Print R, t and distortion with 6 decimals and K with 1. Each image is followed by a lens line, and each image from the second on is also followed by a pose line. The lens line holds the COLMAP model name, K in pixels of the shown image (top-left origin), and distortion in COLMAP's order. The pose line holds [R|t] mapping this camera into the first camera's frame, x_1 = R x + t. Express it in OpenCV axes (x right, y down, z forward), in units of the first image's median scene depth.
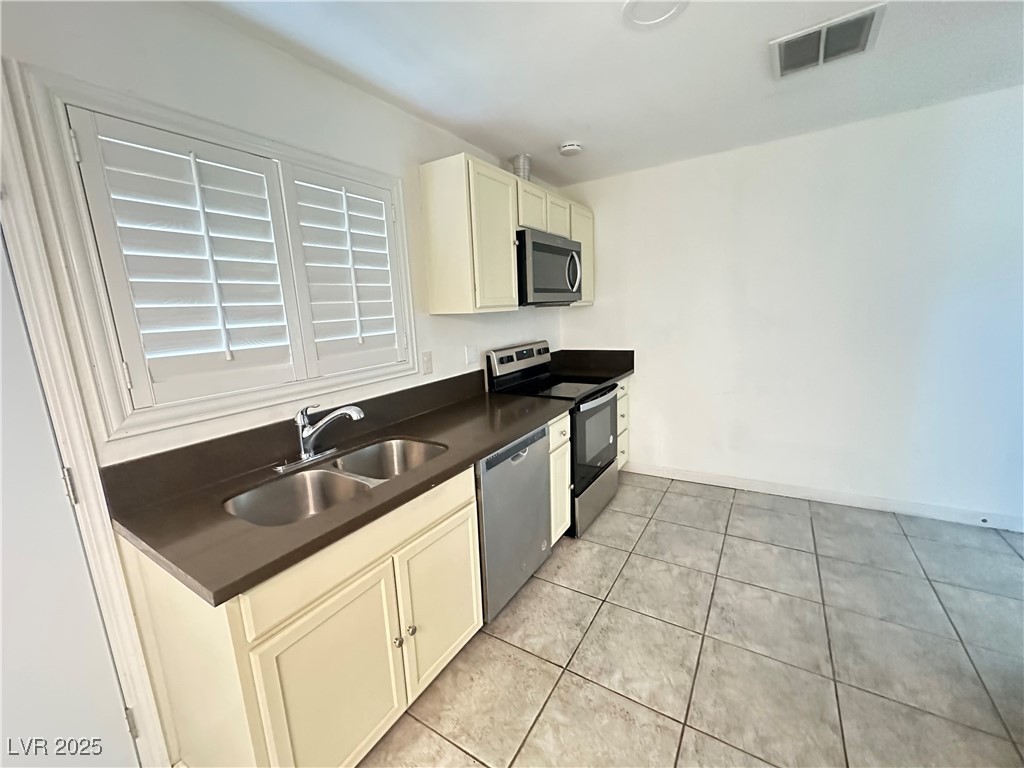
lens RADIAL K [[414.5, 0, 508.7], [0, 414.5, 384.2], [0, 0, 1]] dist [0.003651, -0.001519]
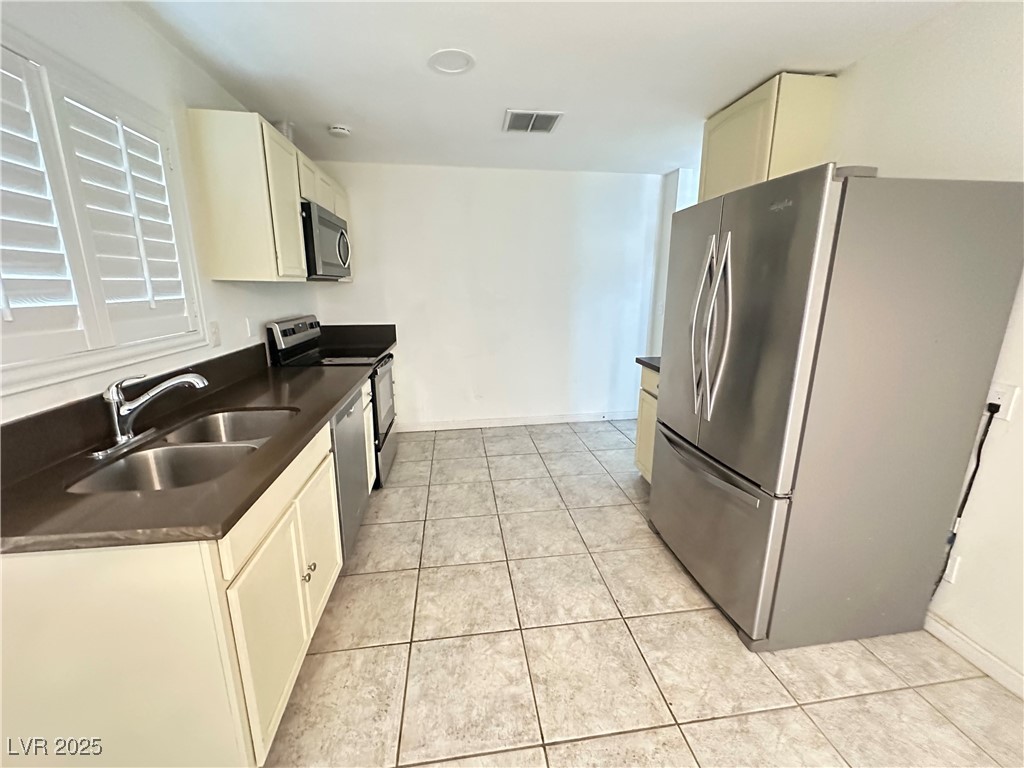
lens RADIAL K [[414.5, 0, 514.0], [0, 414.5, 383.6], [0, 0, 1]] dist [0.003651, -0.001519]
pose [[0.758209, -0.098712, 0.644496, -0.333449], [0.076211, 0.995115, 0.062756, 0.055114], [-0.647542, 0.001535, 0.762028, -0.125769]]
